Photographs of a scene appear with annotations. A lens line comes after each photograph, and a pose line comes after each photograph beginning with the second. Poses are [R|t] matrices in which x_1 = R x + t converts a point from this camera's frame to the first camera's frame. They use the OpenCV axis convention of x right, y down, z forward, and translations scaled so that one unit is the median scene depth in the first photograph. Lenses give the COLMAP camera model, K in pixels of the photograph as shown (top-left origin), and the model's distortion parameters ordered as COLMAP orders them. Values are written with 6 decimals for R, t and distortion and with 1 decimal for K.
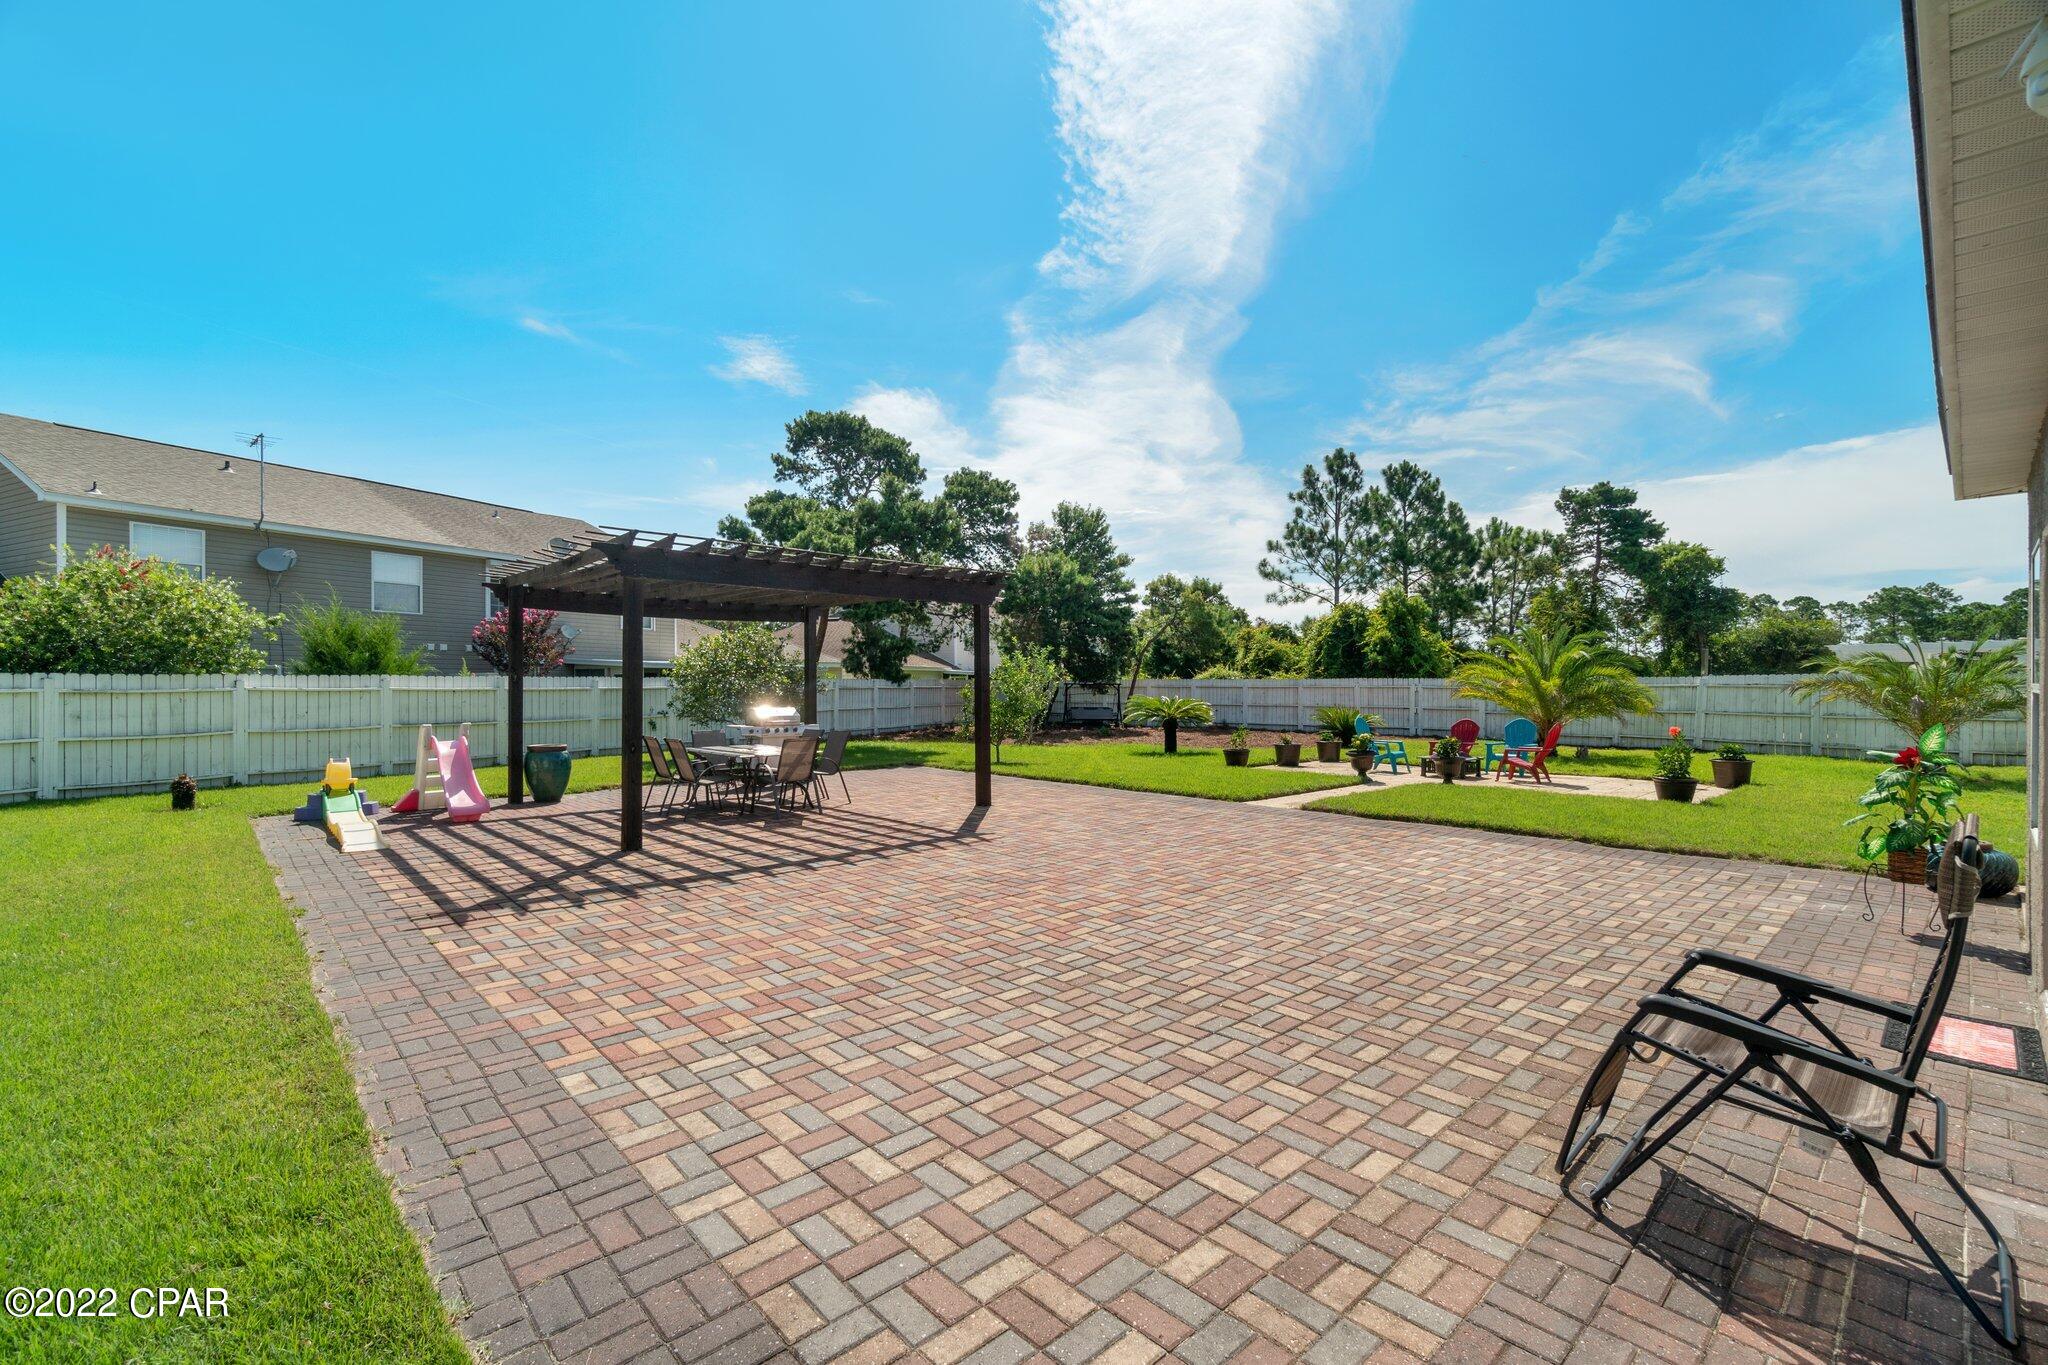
lens RADIAL K [[895.1, 0, 1023.1], [0, 895.1, 679.8], [0, 0, 1]] dist [-0.007258, 0.002934]
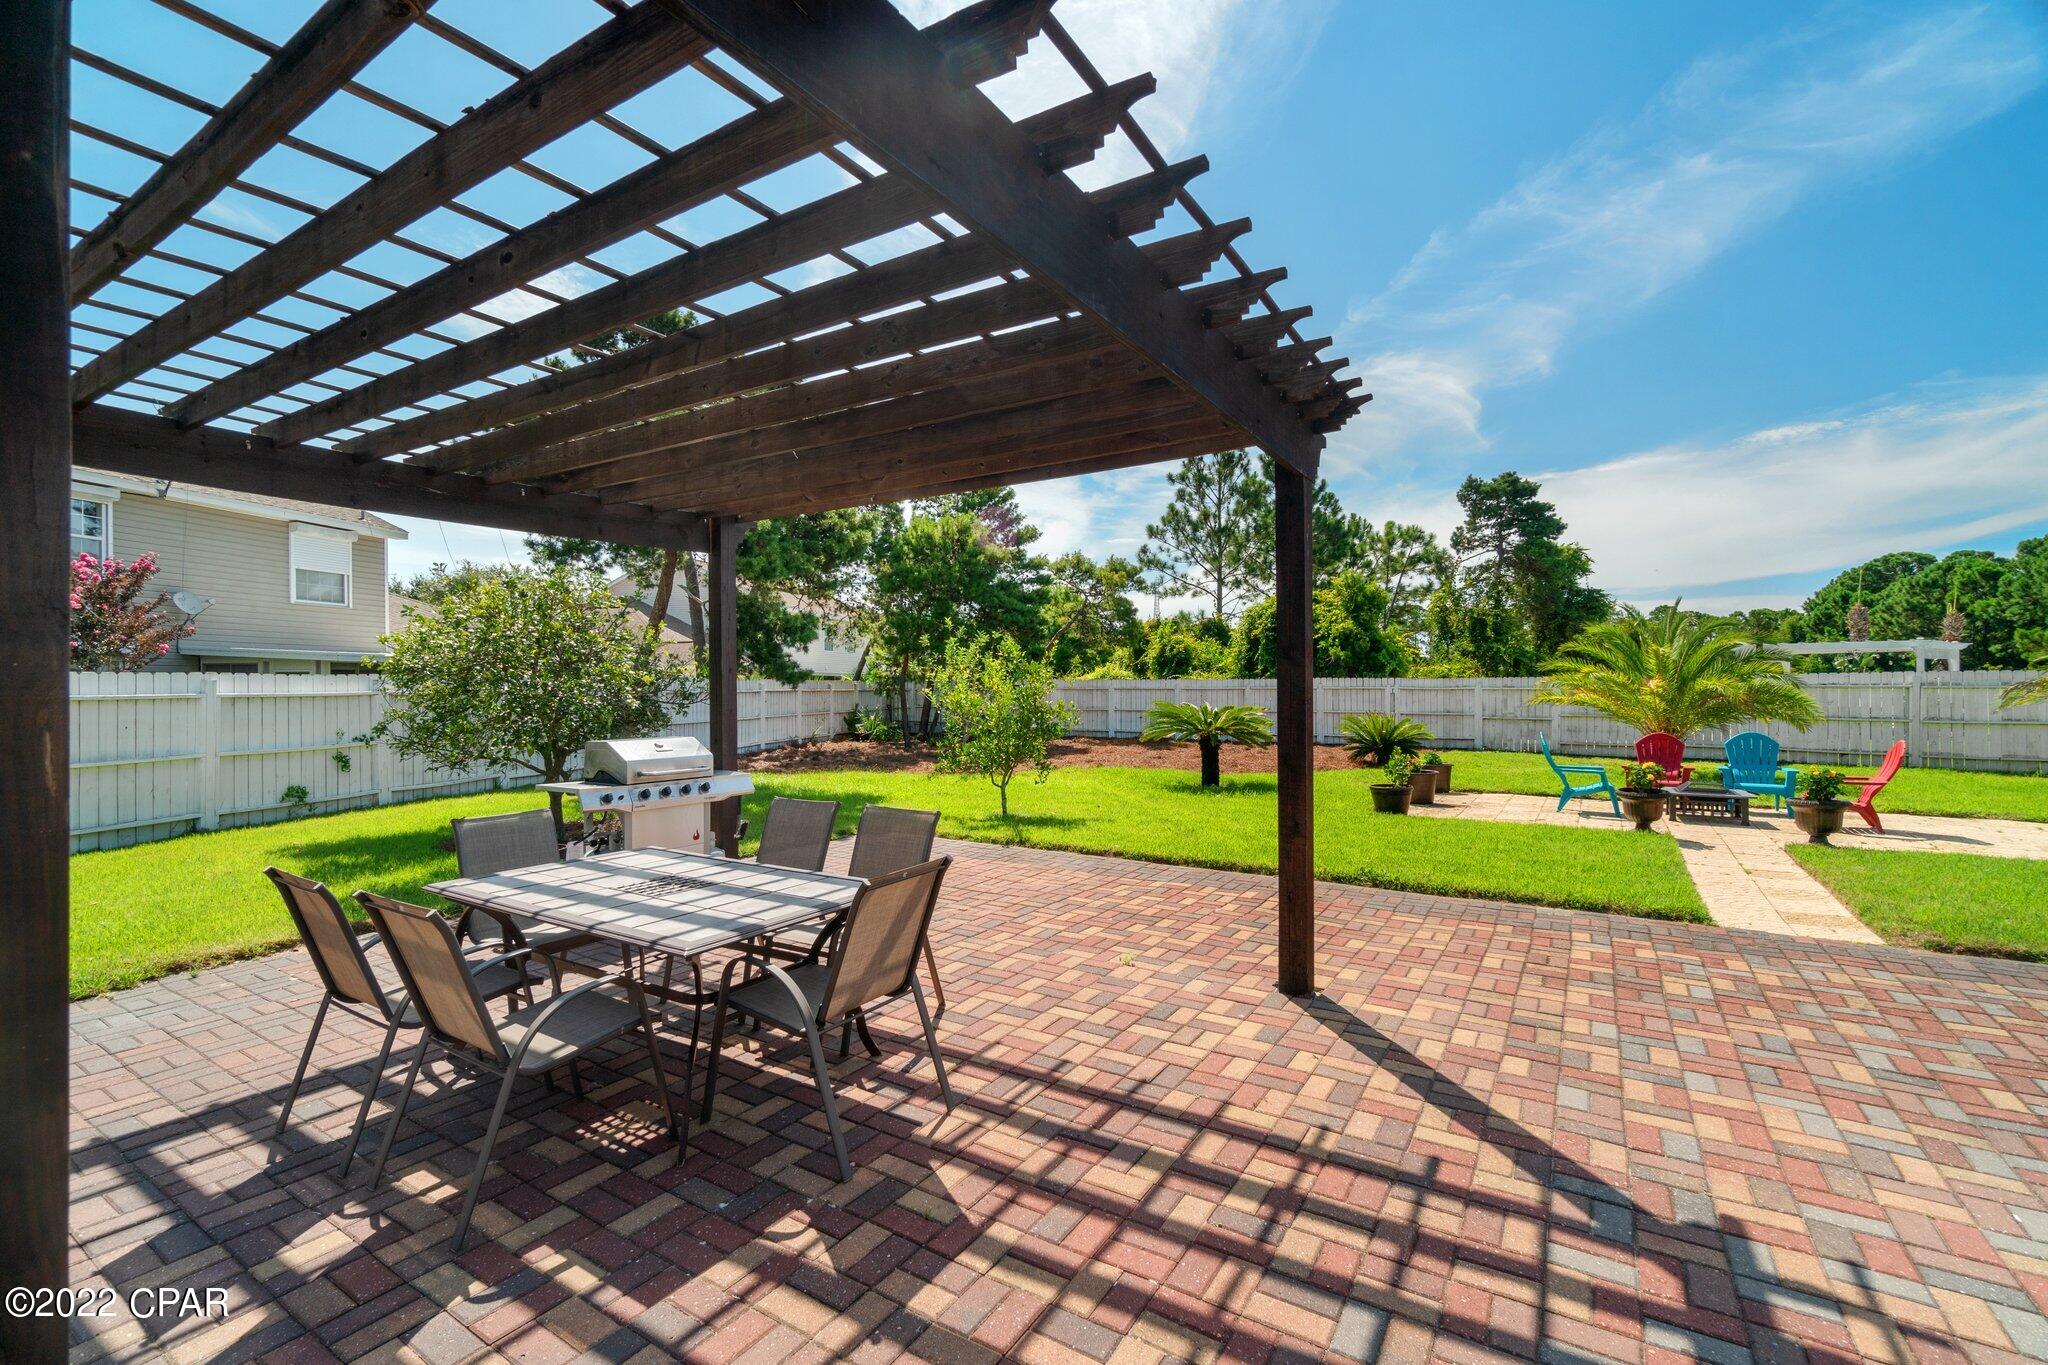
lens RADIAL K [[895.1, 0, 1031.8], [0, 895.1, 684.5], [0, 0, 1]] dist [-0.007258, 0.002934]
pose [[0.968103, -0.002415, 0.250543, -0.080936], [0.001889, 0.999995, 0.002340, 0.001360], [-0.250547, -0.001792, 0.968103, 0.206538]]
